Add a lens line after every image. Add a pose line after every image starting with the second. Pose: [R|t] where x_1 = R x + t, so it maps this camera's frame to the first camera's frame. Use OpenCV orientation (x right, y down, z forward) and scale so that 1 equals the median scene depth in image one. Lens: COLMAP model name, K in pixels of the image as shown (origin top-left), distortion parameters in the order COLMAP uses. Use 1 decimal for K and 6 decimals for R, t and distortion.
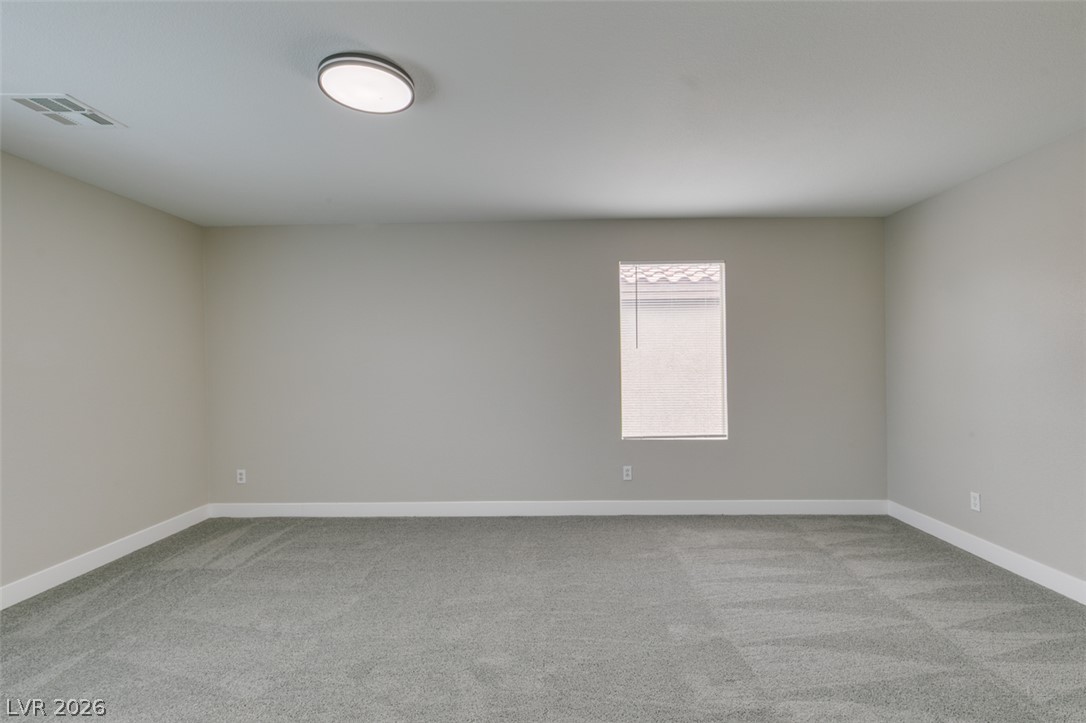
lens RADIAL K [[487.4, 0, 540.8], [0, 487.4, 361.9], [0, 0, 1]] dist [0.003272, -0.001547]
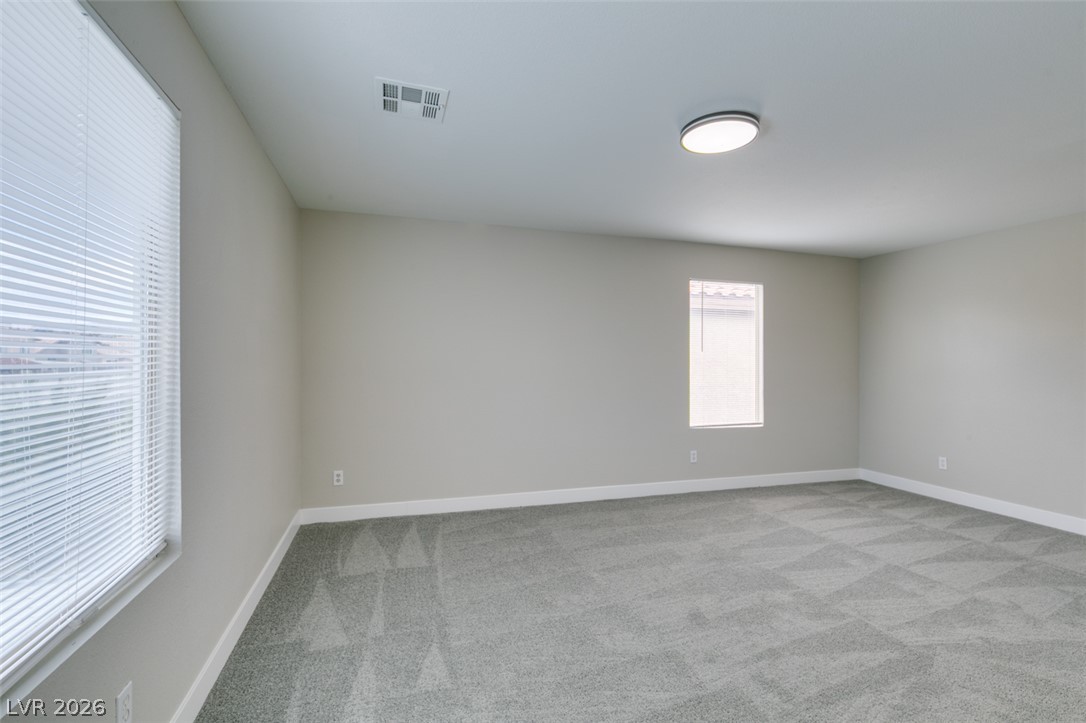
lens RADIAL K [[487.4, 0, 540.8], [0, 487.4, 361.9], [0, 0, 1]] dist [0.003272, -0.001547]
pose [[0.952230, 0.016285, 0.304947, -0.626967], [-0.018457, 0.999821, 0.004239, 0.000775], [-0.304823, -0.009665, 0.952360, -0.011215]]
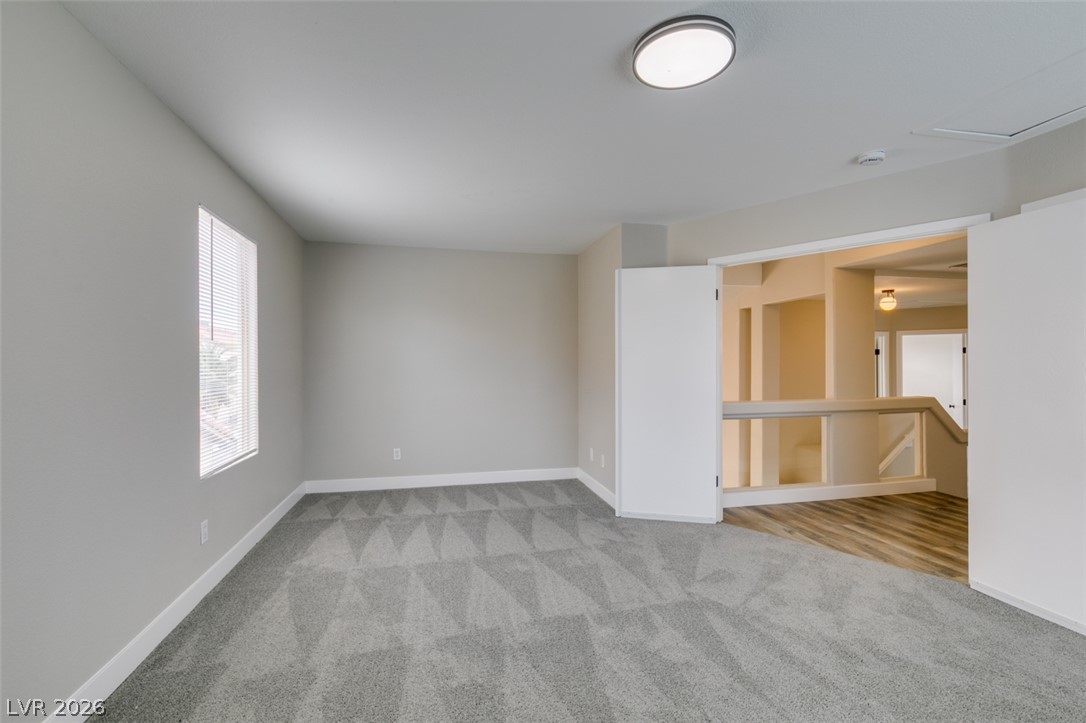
lens RADIAL K [[474.2, 0, 525.6], [0, 474.2, 360.7], [0, 0, 1]] dist [0.000224, -0.000337]
pose [[-0.213859, 0.012892, 0.976779, -0.649399], [-0.002313, 0.999903, -0.013703, -0.002759], [-0.976862, -0.005189, -0.213809, 0.828897]]
